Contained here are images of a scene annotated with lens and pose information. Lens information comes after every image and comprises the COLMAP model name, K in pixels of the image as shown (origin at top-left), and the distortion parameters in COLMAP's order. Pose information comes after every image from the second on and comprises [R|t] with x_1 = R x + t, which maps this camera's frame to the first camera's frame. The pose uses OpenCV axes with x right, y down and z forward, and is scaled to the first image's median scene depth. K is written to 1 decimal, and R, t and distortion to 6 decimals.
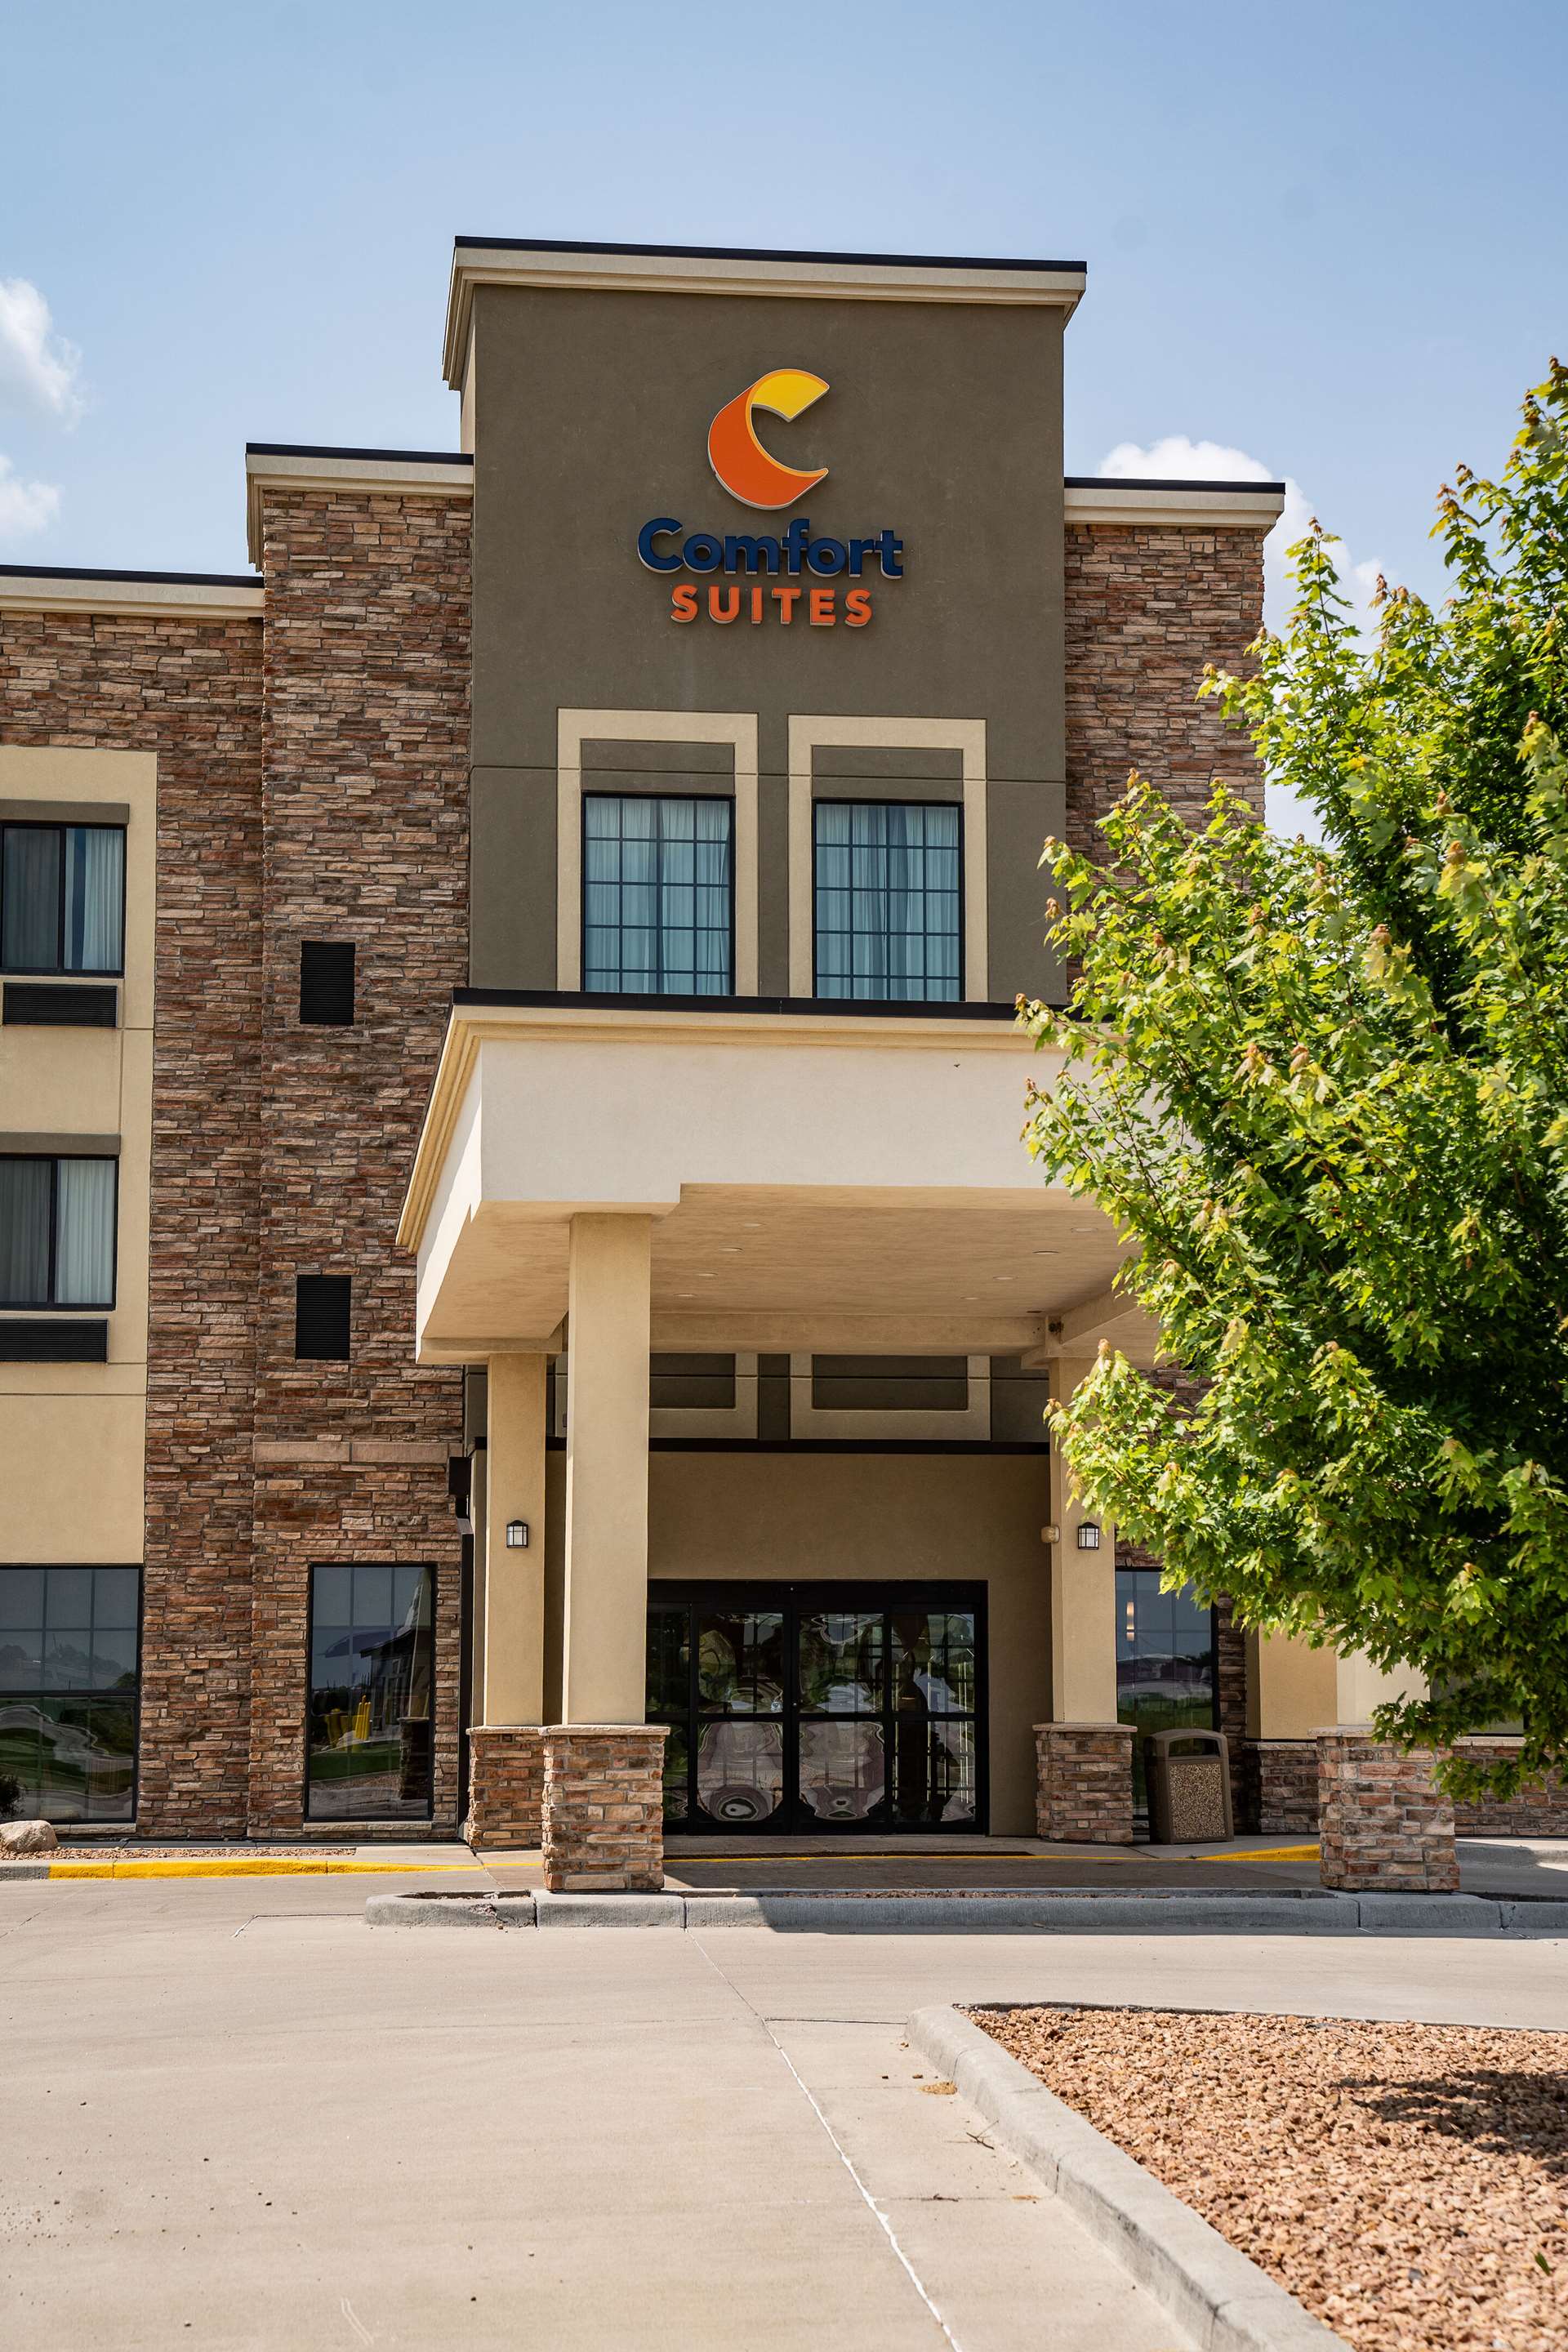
lens RADIAL K [[4191.5, 0, 794.7], [0, 4191.5, 1181.1], [0, 0, 1]] dist [0.270686, 0.145038]
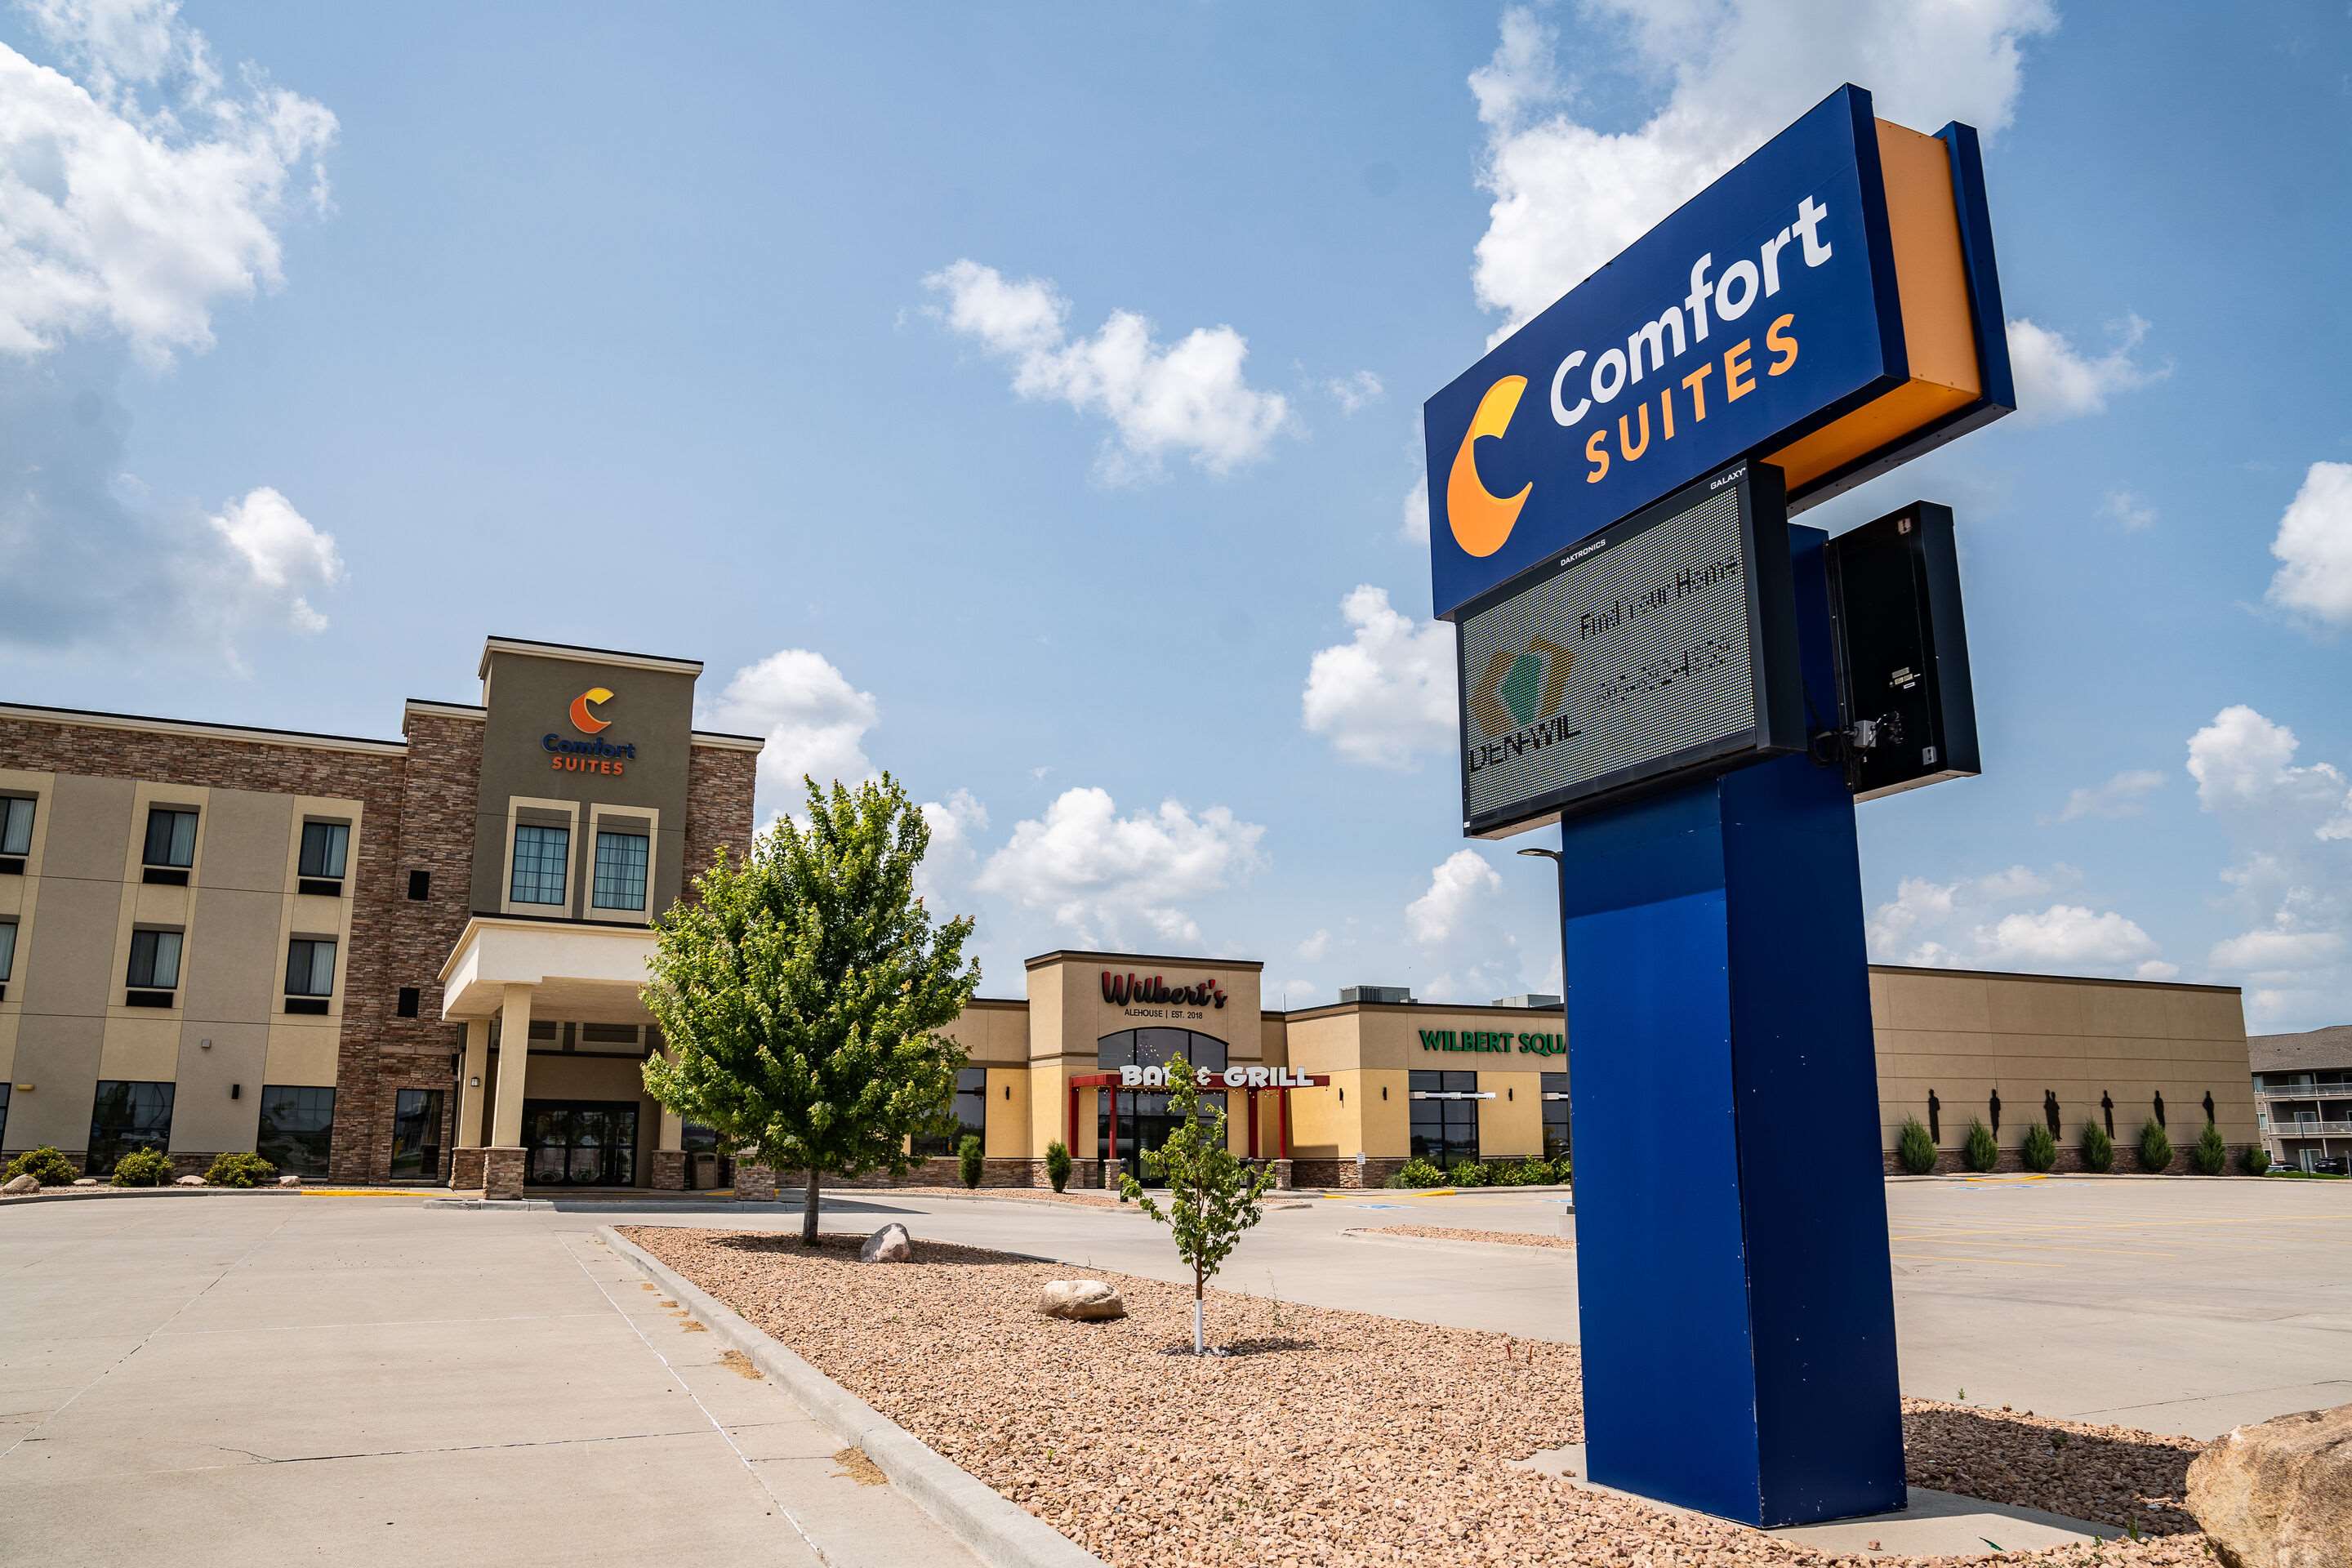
lens RADIAL K [[1673.4, 0, 1171.5], [0, 1673.4, 783.3], [0, 0, 1]] dist [-0.134468, 0.103508]
pose [[0.941517, 0.074346, 0.328660, 0.001024], [-0.043424, 0.993994, -0.100455, -0.026900], [-0.334155, 0.080308, 0.939091, -0.224118]]
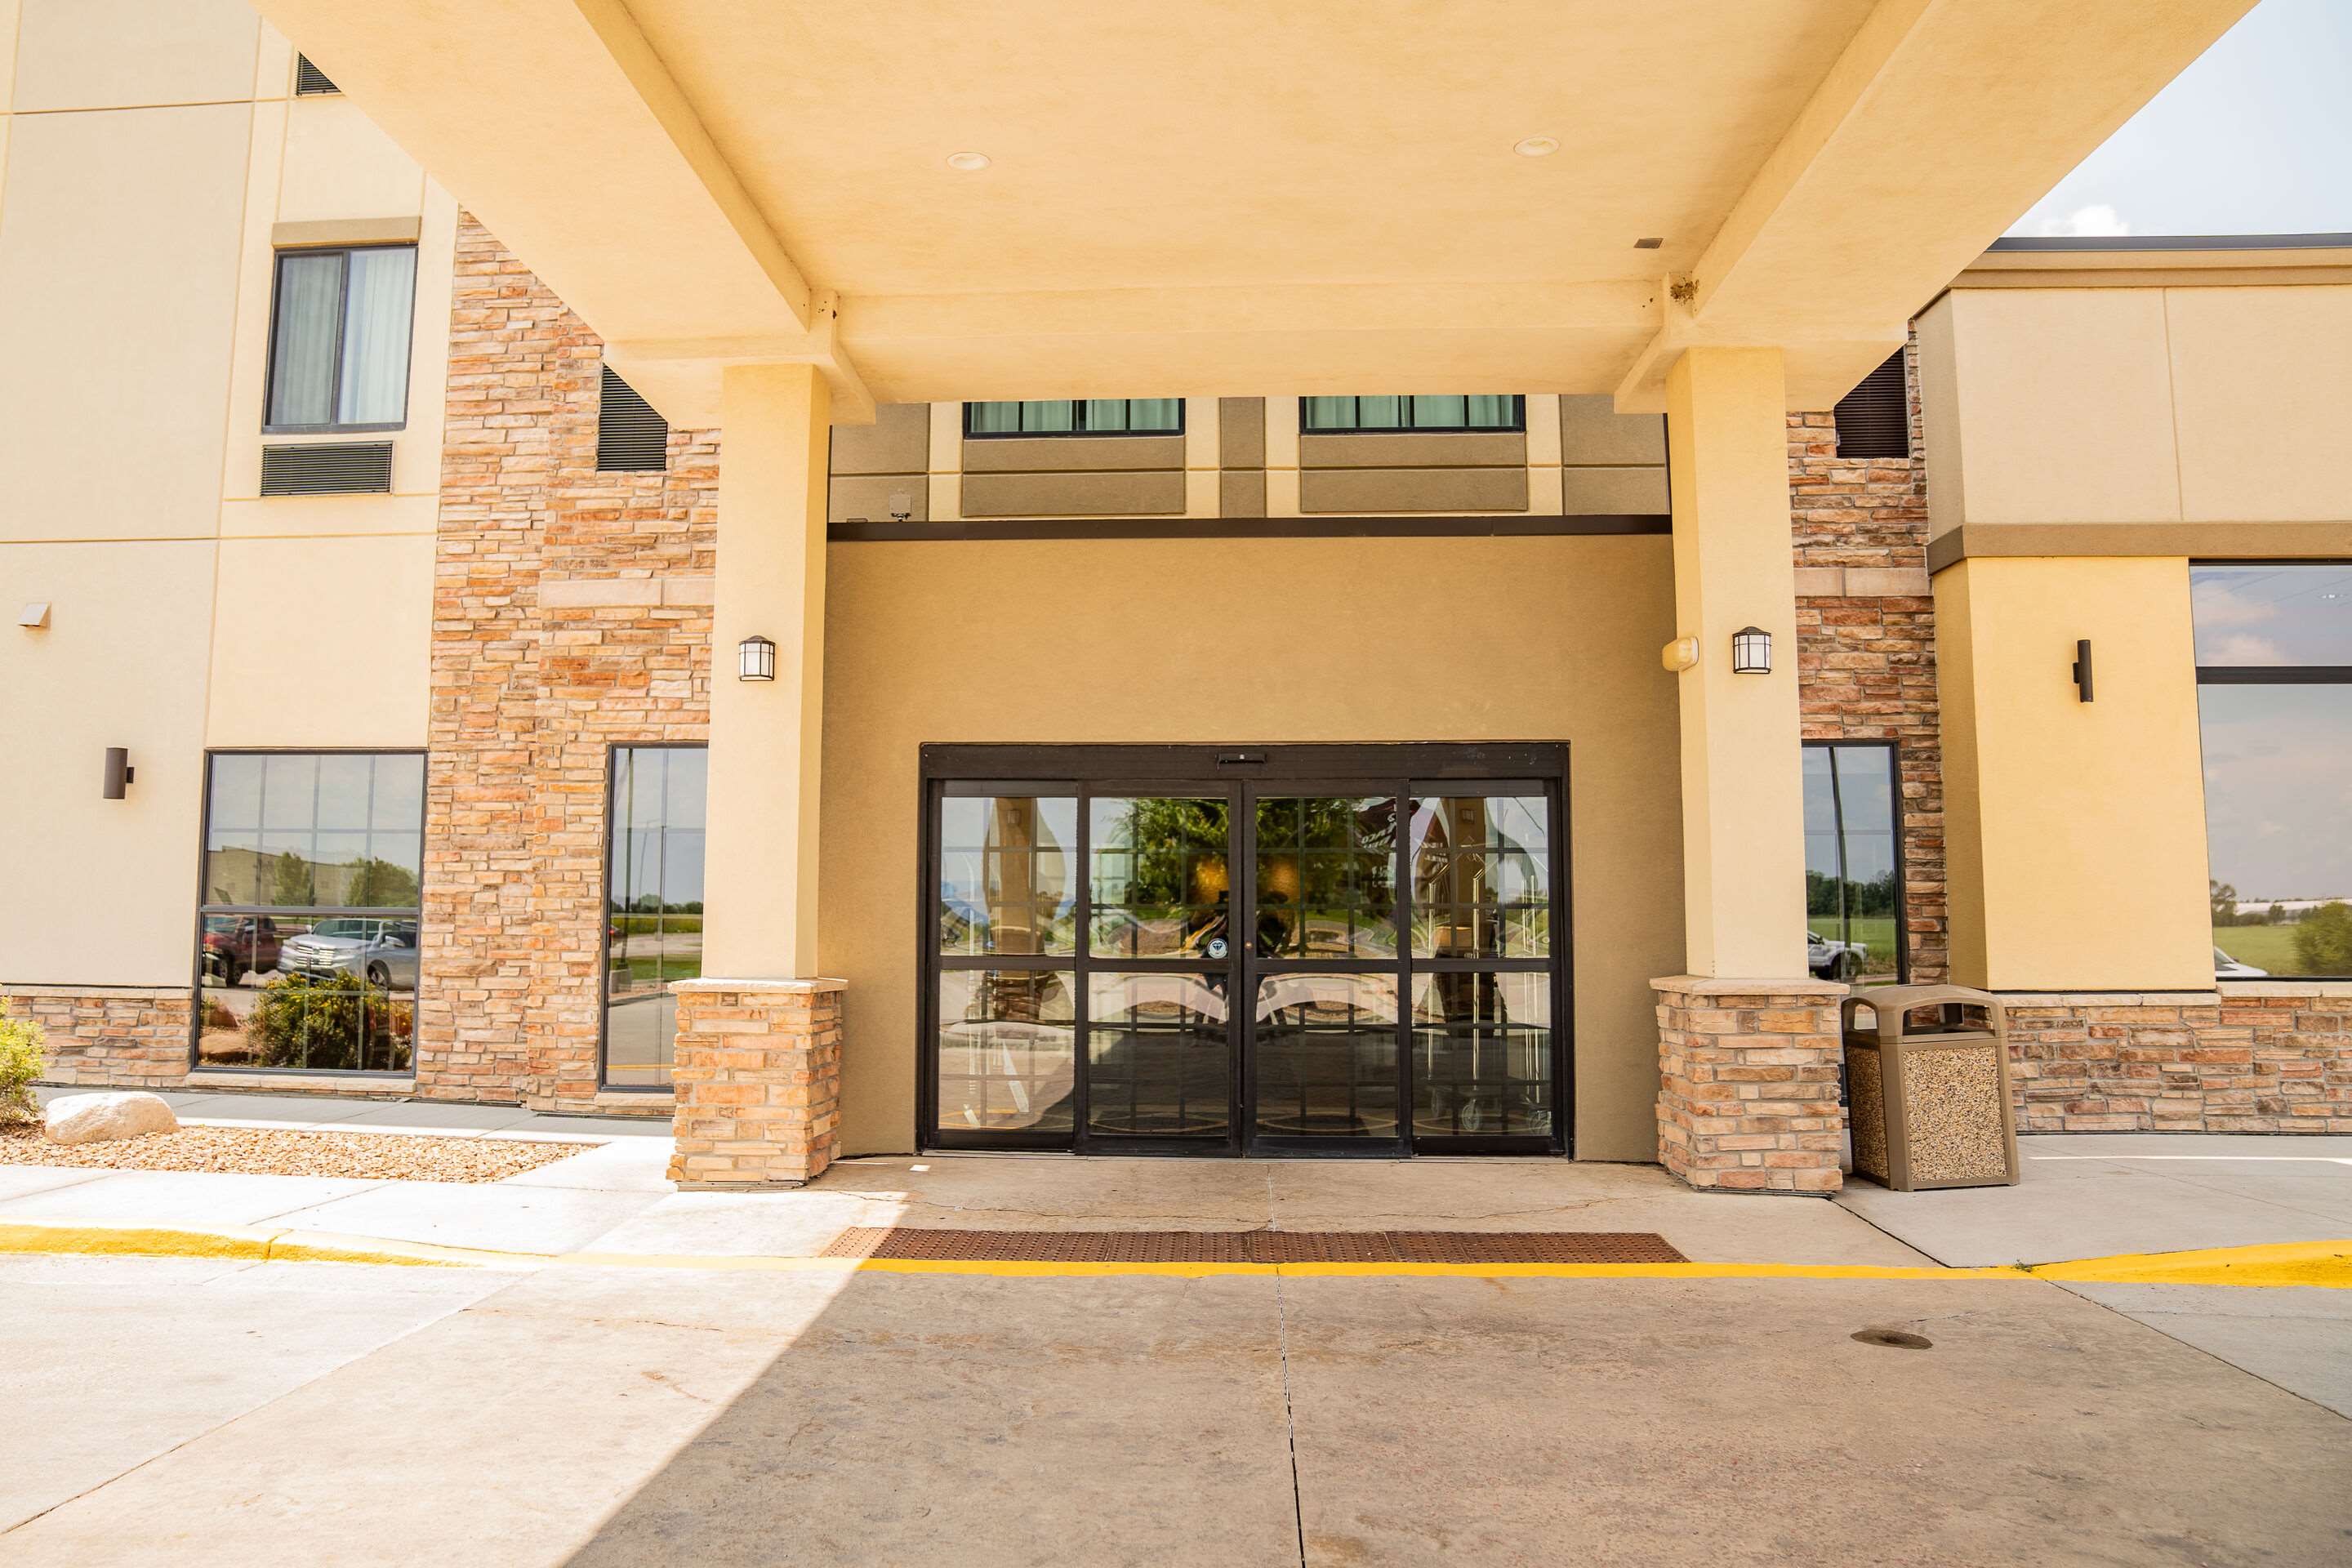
lens RADIAL K [[1740.6, 0, 1094.2], [0, 1740.6, 732.5], [0, 0, 1]] dist [-0.137327, 0.102815]
pose [[0.980095, -0.016844, -0.197813, 0.026922], [0.019898, 0.999711, 0.013457, 0.085767], [0.197529, -0.017126, 0.980147, 0.716539]]
